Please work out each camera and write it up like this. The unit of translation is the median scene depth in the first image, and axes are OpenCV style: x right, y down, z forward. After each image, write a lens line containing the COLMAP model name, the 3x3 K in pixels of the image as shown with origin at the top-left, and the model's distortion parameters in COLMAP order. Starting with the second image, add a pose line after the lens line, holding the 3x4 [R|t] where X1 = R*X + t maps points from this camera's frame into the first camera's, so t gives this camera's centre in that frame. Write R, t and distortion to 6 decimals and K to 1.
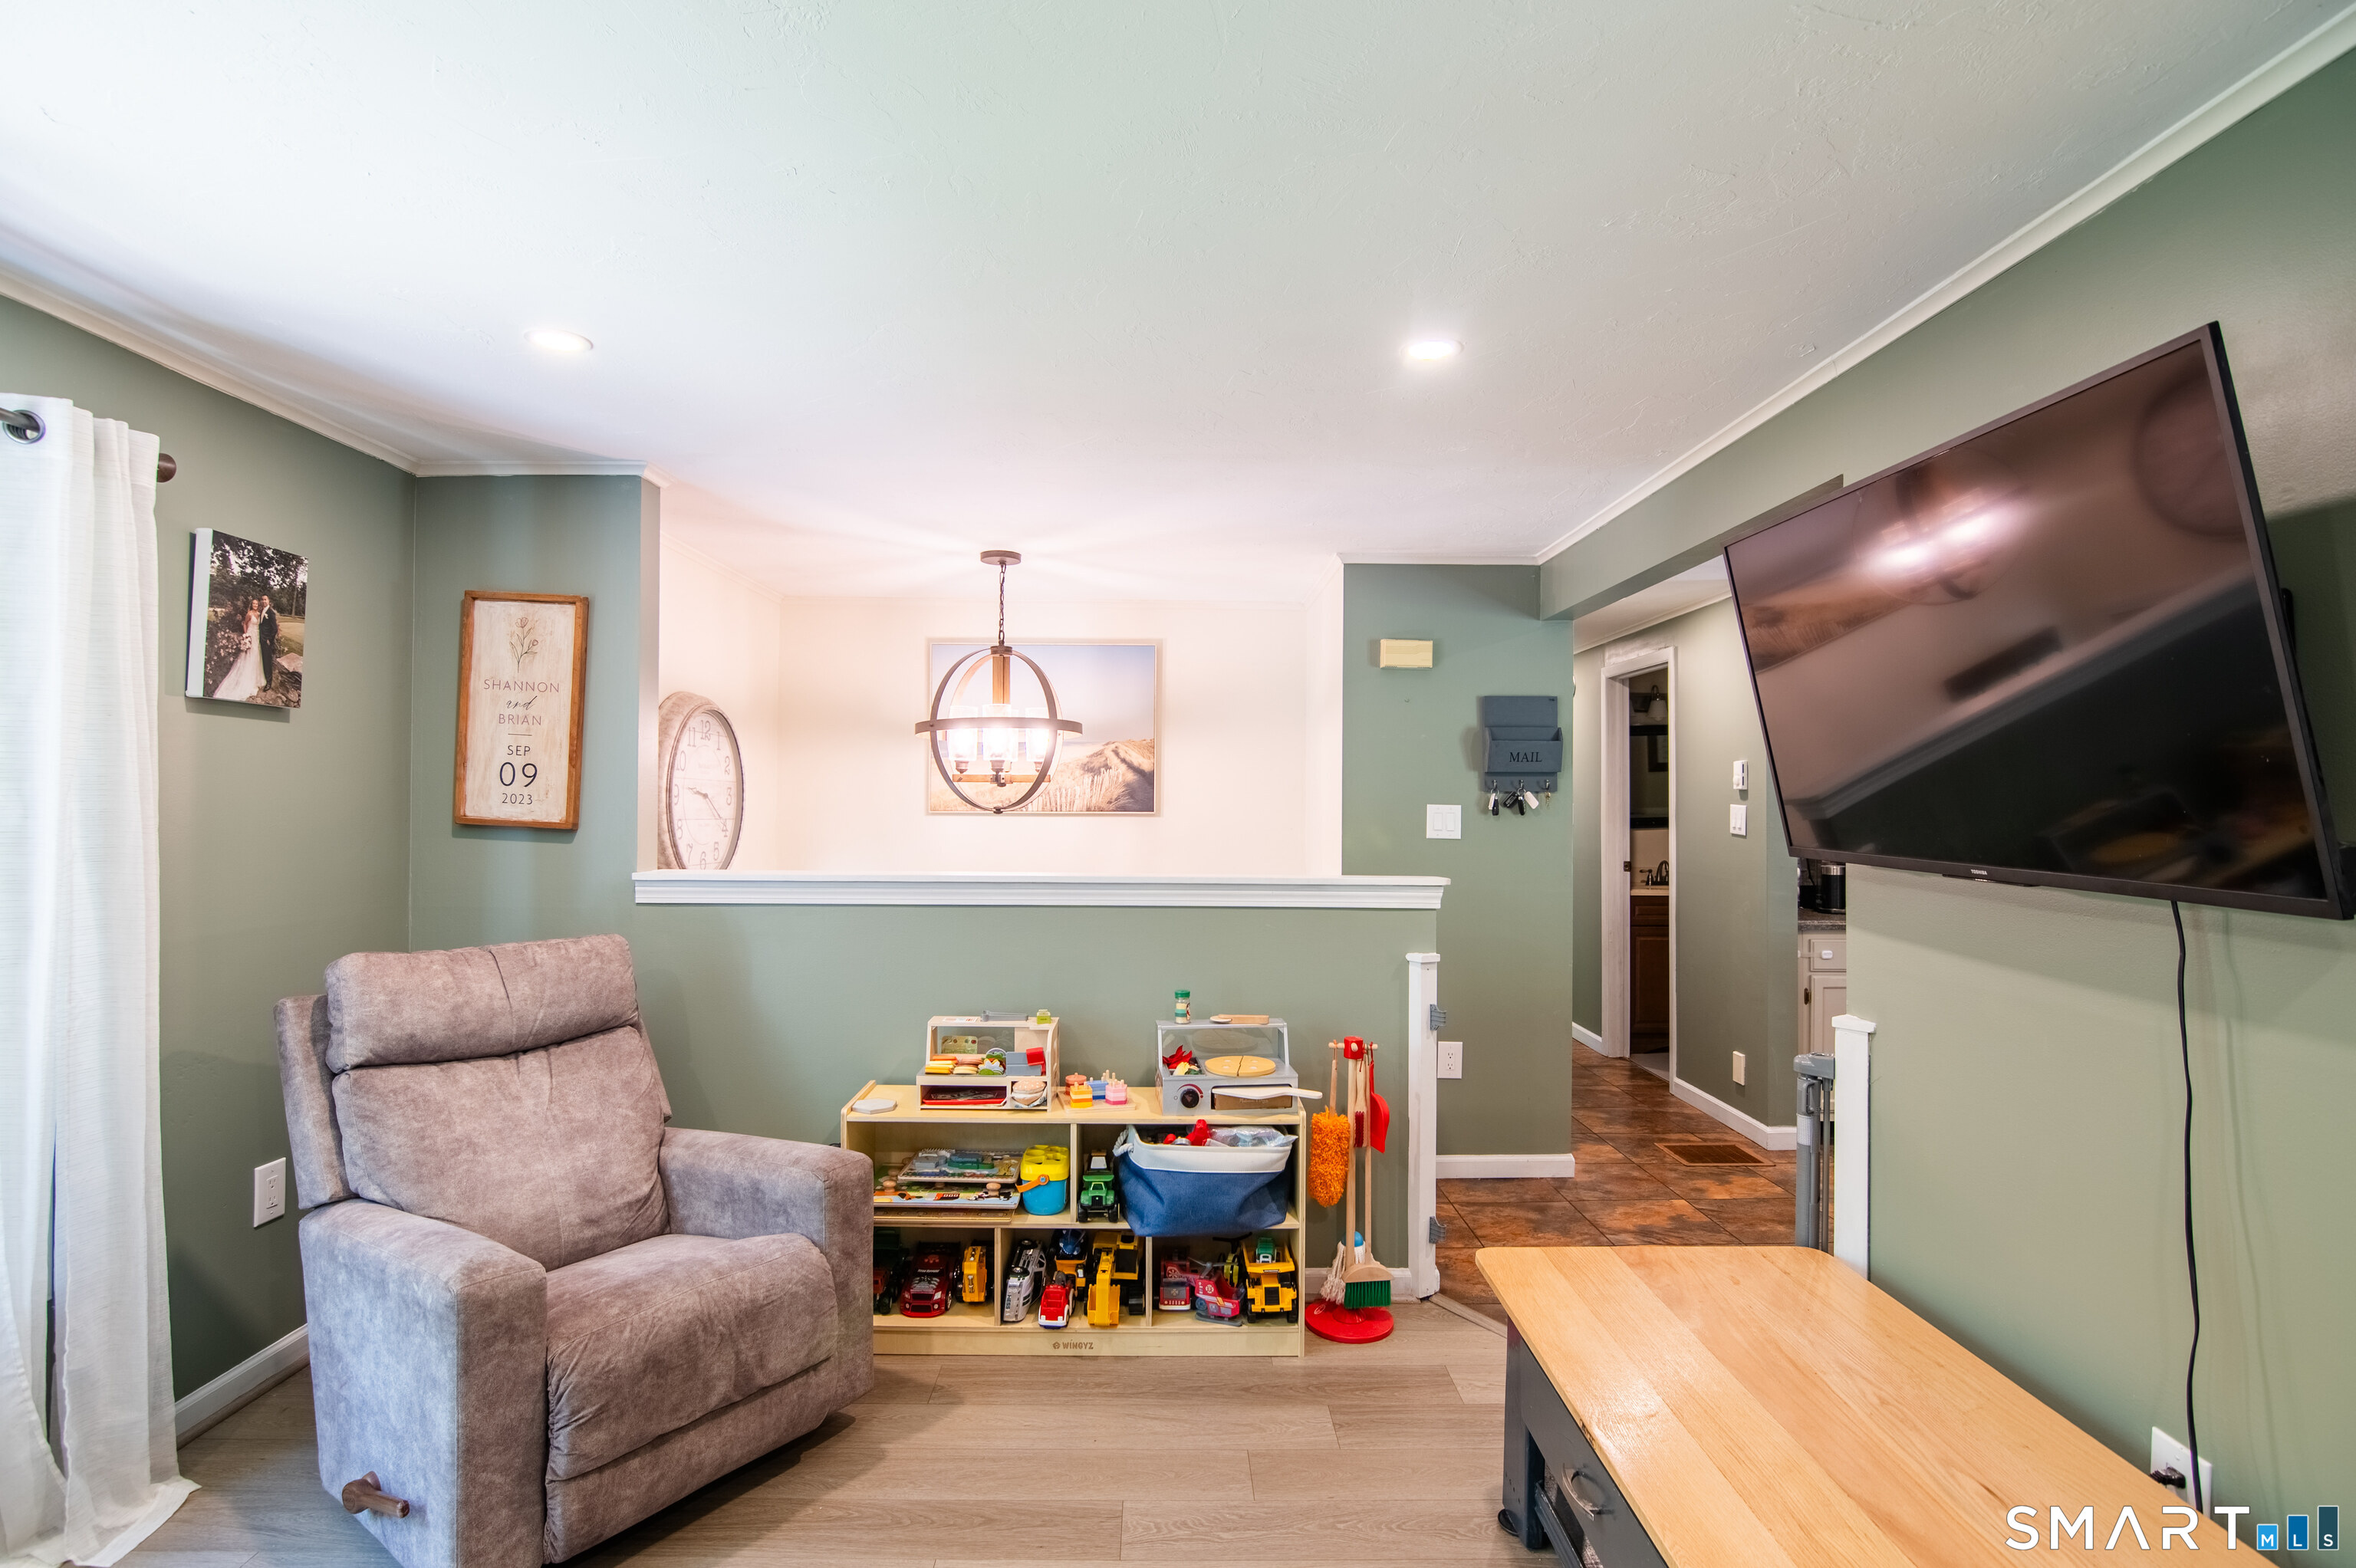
lens RADIAL K [[1147.5, 0, 1172.4], [0, 1147.5, 787.7], [0, 0, 1]] dist [-0.033301, 0.009659]
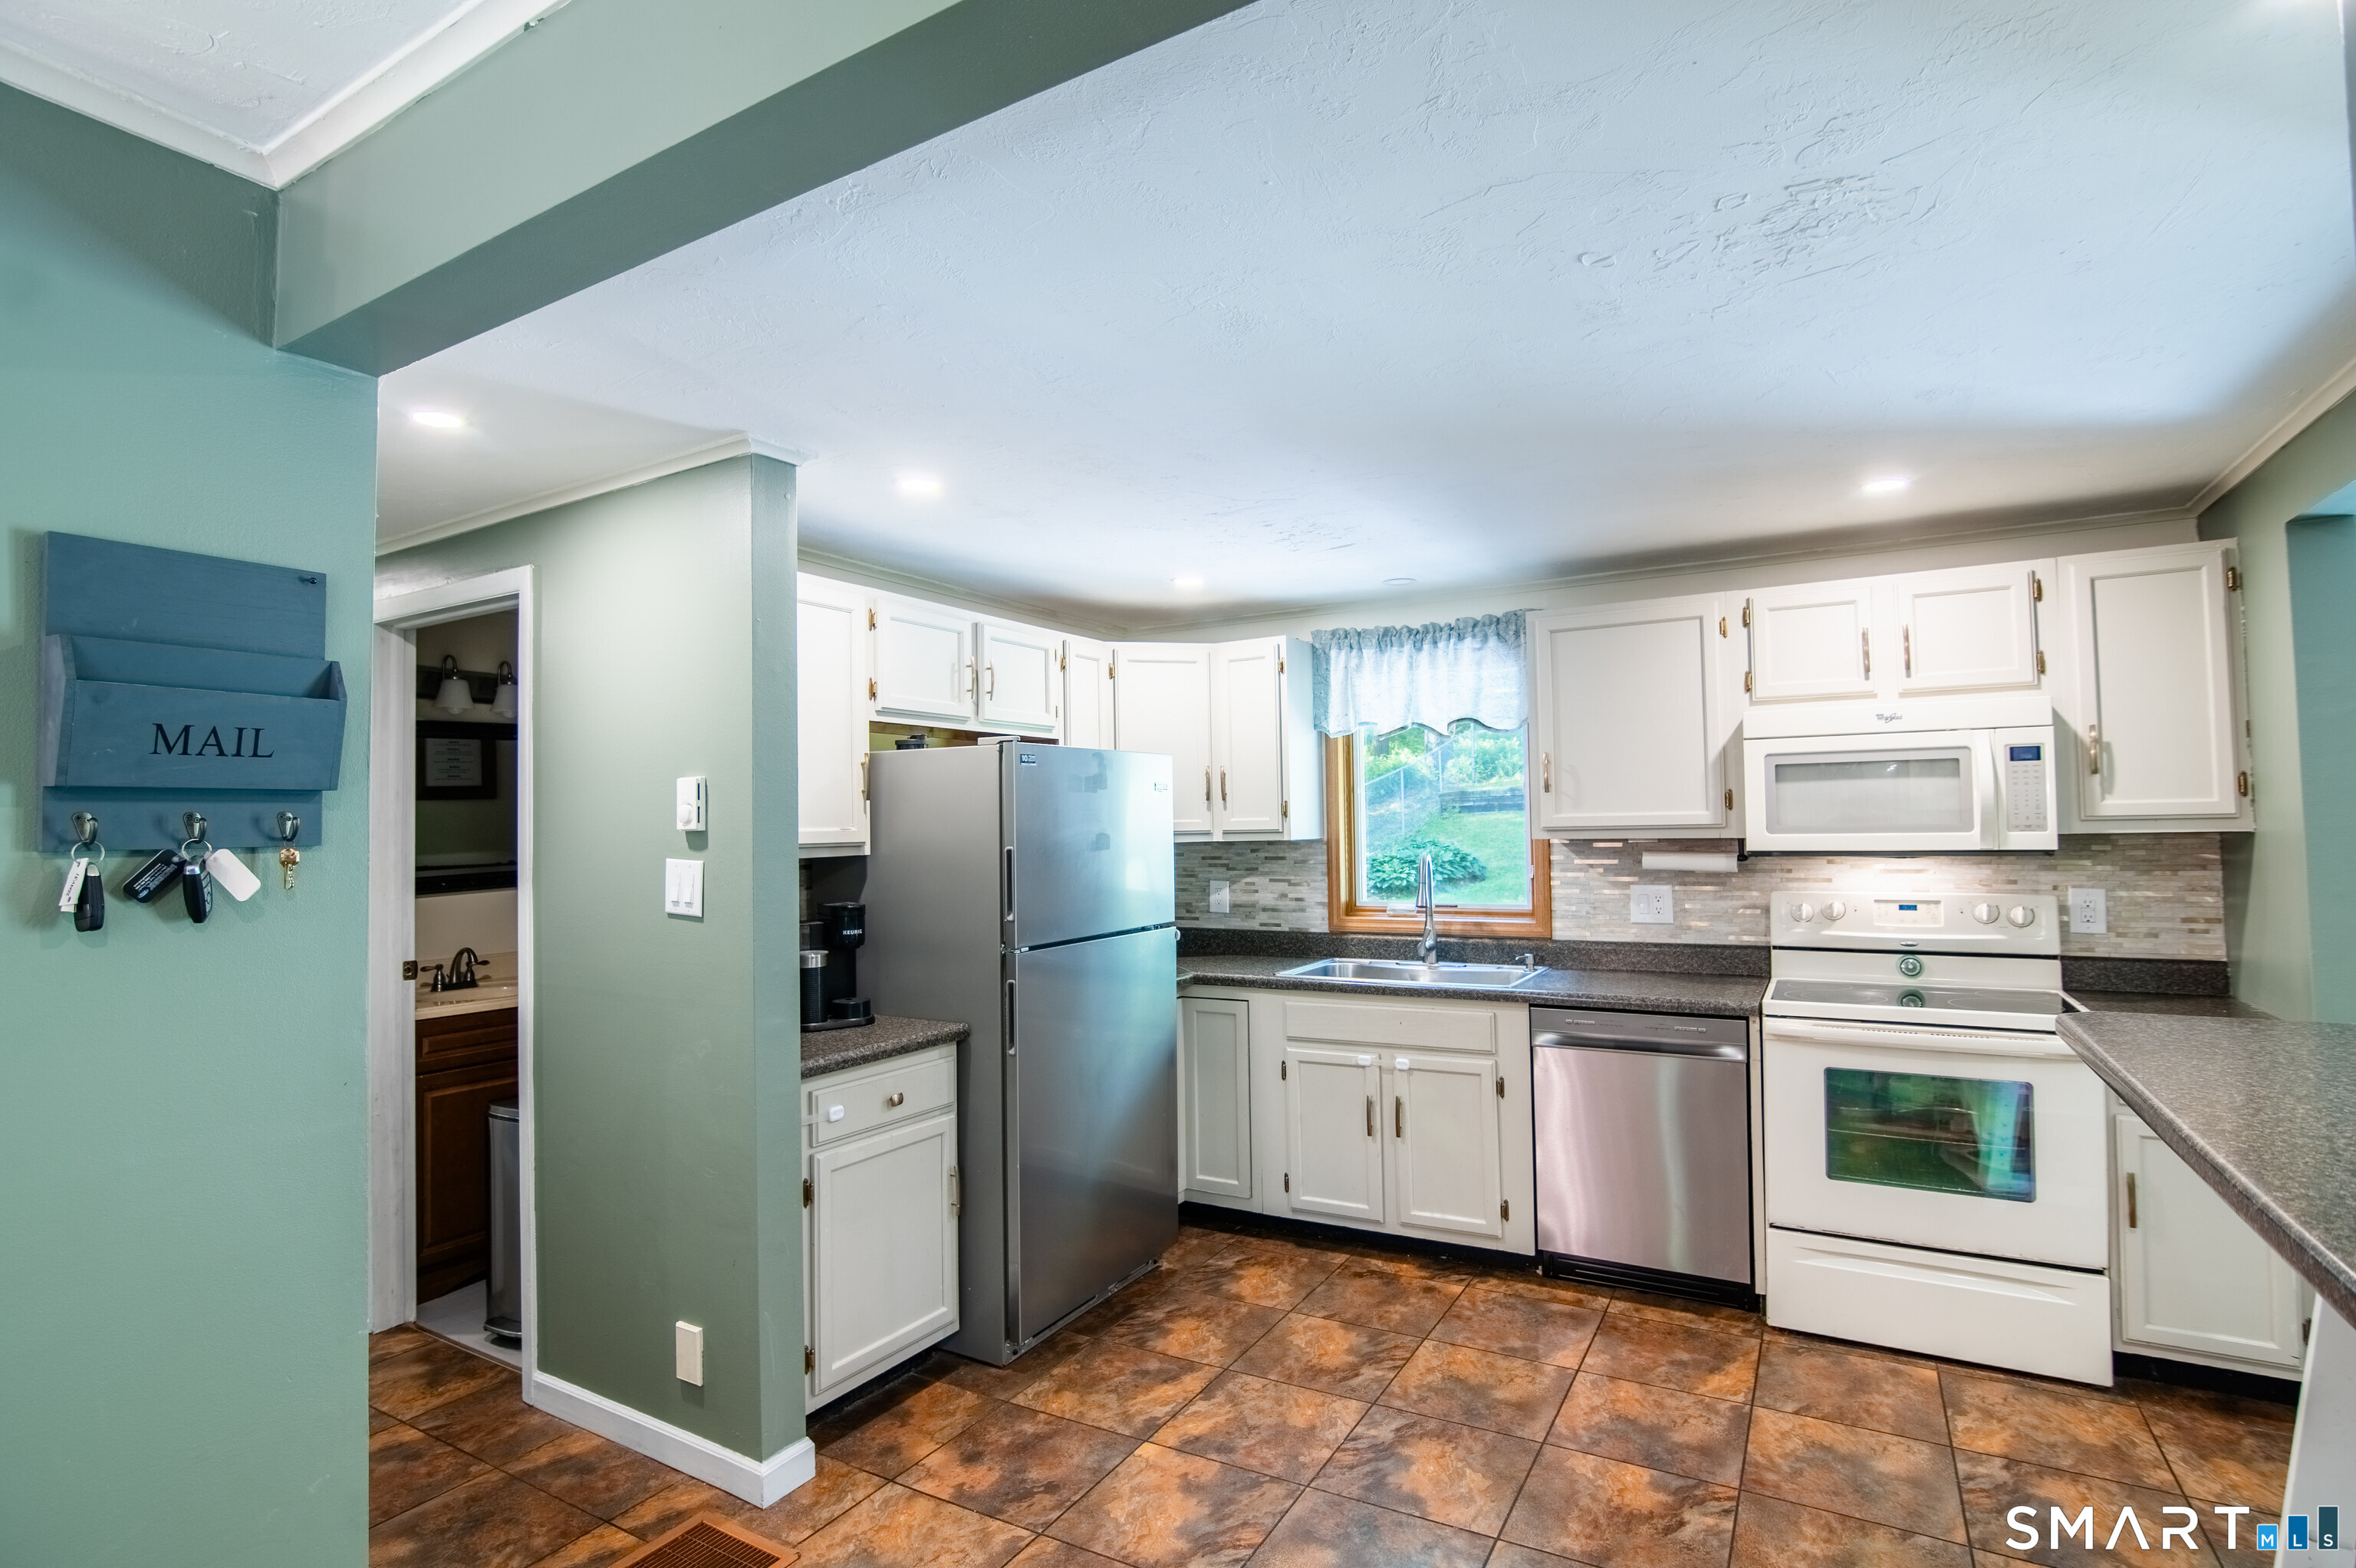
lens RADIAL K [[1147.5, 0, 1172.4], [0, 1147.5, 787.7], [0, 0, 1]] dist [-0.033301, 0.009659]
pose [[0.511589, 0.019249, 0.859015, 0.165127], [0.005285, 0.999660, -0.025548, -0.004019], [-0.859214, 0.017610, 0.511313, 0.572650]]
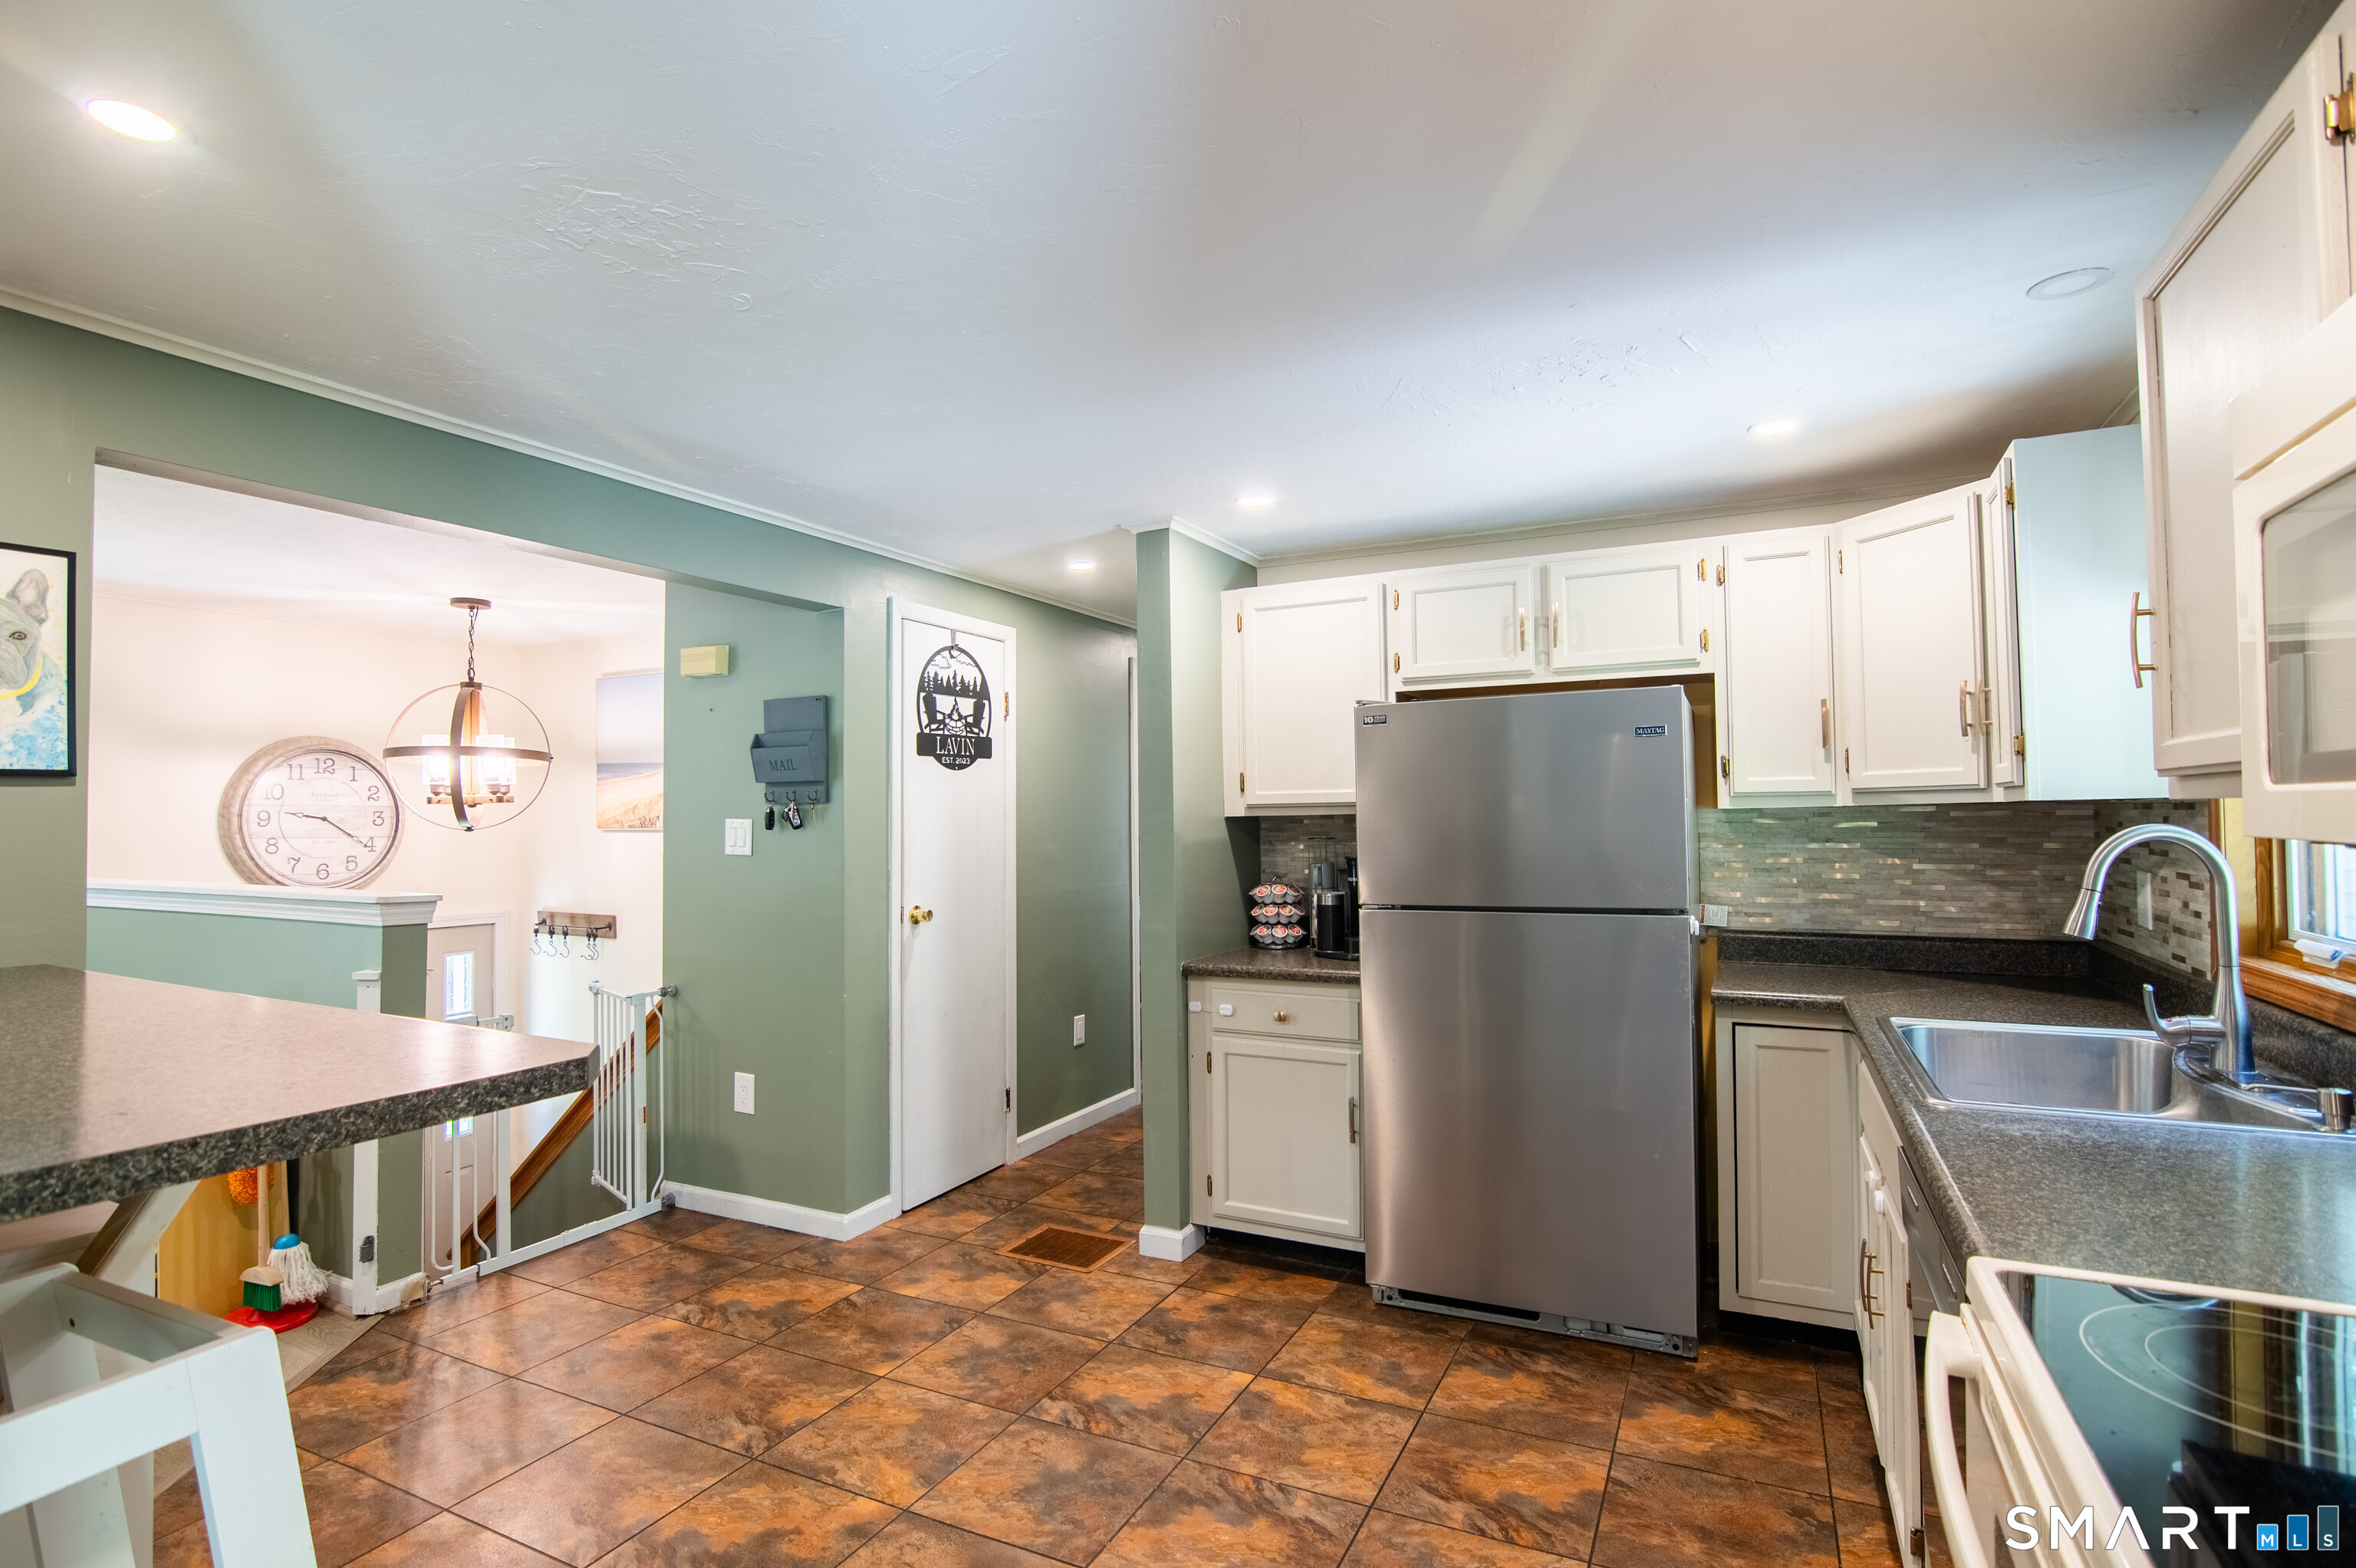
lens RADIAL K [[1147.5, 0, 1172.4], [0, 1147.5, 787.7], [0, 0, 1]] dist [-0.033301, 0.009659]
pose [[0.889841, -0.024926, -0.455590, 0.934424], [0.020916, 0.999685, -0.013842, 0.009468], [0.455792, 0.002788, 0.890082, 0.316578]]
